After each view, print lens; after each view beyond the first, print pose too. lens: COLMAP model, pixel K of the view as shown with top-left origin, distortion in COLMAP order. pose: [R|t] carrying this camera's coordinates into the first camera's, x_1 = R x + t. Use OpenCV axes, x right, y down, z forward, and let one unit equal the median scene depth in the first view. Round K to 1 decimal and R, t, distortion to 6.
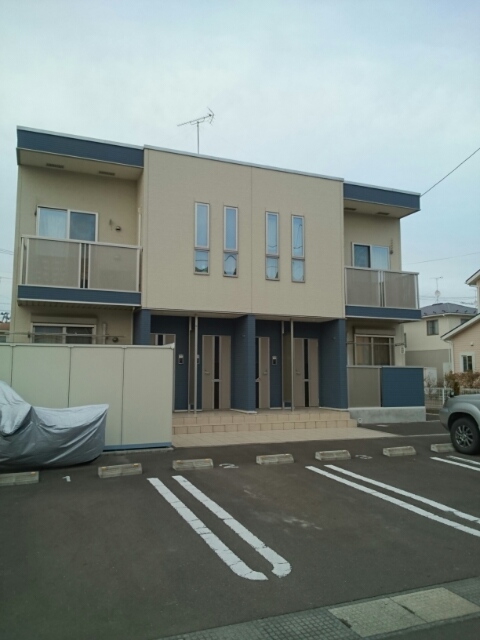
lens RADIAL K [[498.2, 0, 233.6], [0, 498.2, 313.4], [0, 0, 1]] dist [-0.011013, -0.029353]
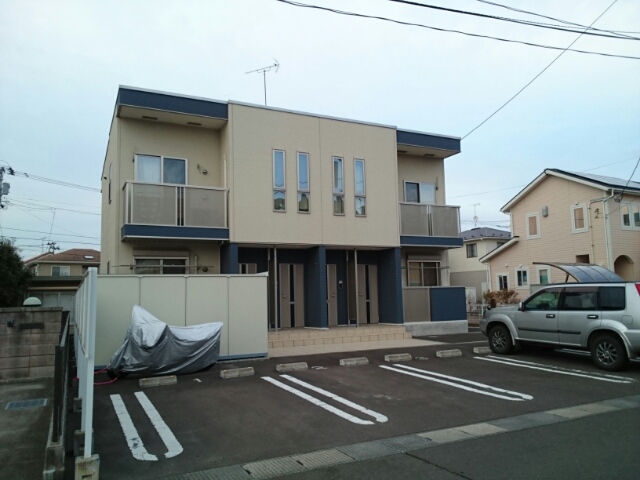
lens RADIAL K [[498.2, 0, 324.2], [0, 498.2, 243.6], [0, 0, 1]] dist [-0.011013, -0.029353]
pose [[0.995426, -0.017807, 0.093857, -0.072912], [0.016953, 0.999807, 0.009883, -0.013932], [-0.094015, -0.008246, 0.995537, -0.170736]]
